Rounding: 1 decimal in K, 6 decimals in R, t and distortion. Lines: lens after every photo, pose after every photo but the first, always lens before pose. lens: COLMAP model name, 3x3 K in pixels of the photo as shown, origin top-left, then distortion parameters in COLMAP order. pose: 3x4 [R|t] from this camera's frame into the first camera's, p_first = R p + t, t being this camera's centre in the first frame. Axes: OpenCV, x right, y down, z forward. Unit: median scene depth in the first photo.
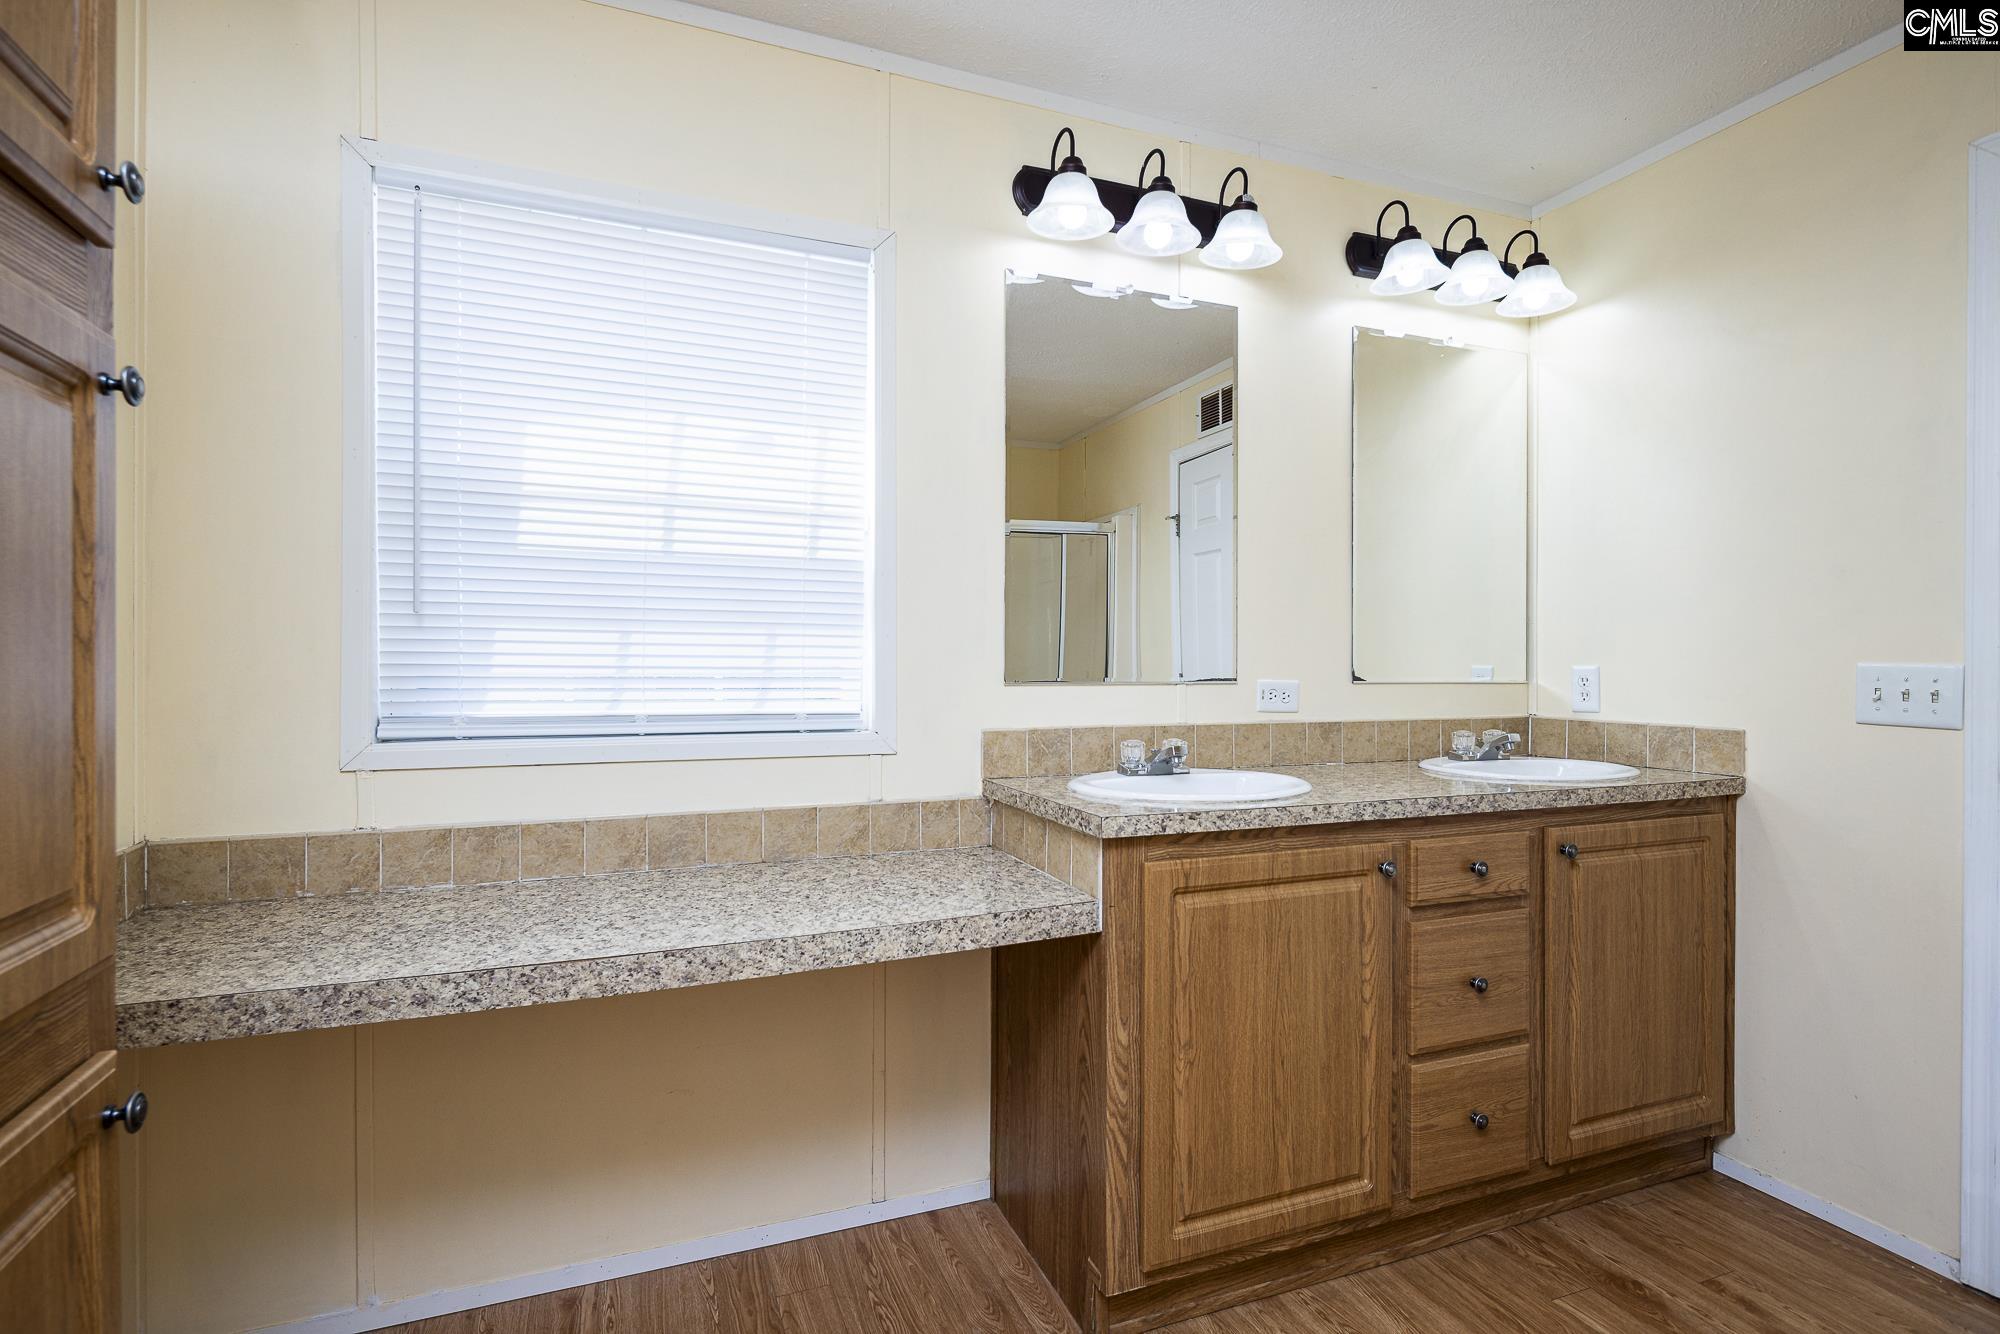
lens RADIAL K [[971.9, 0, 1000.0], [0, 971.9, 667.0], [0, 0, 1]] dist [0.001411, -0.000657]
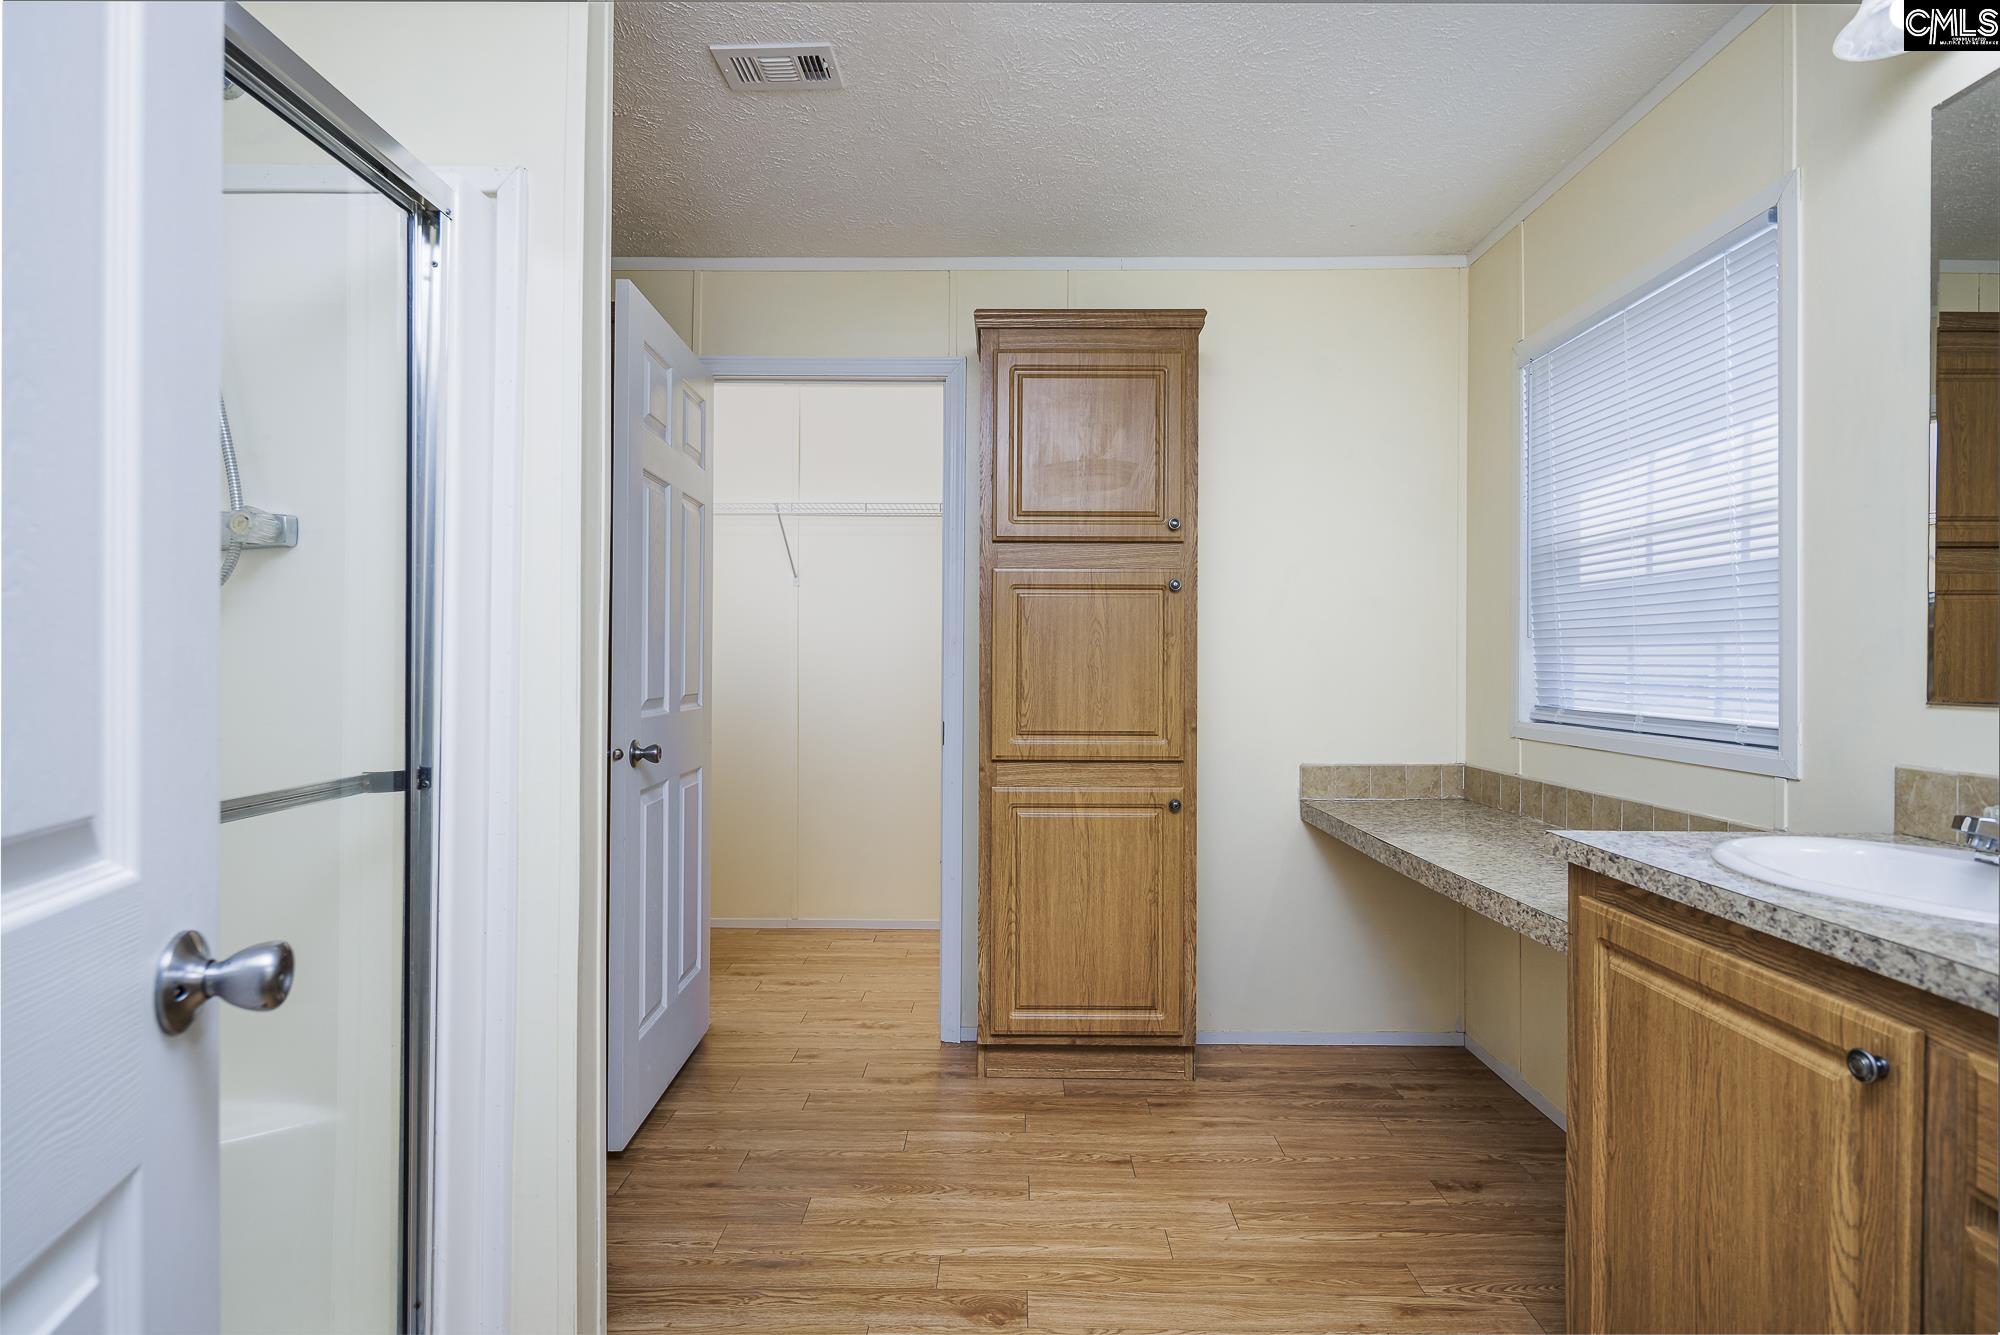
lens RADIAL K [[971.9, 0, 1000.0], [0, 971.9, 667.5], [0, 0, 1]] dist [0.001411, -0.000657]
pose [[-0.377153, 0.000333, -0.926151, 1.066901], [-0.009972, 0.999941, 0.004421, -0.006327], [0.926097, 0.010903, -0.377127, 0.761390]]
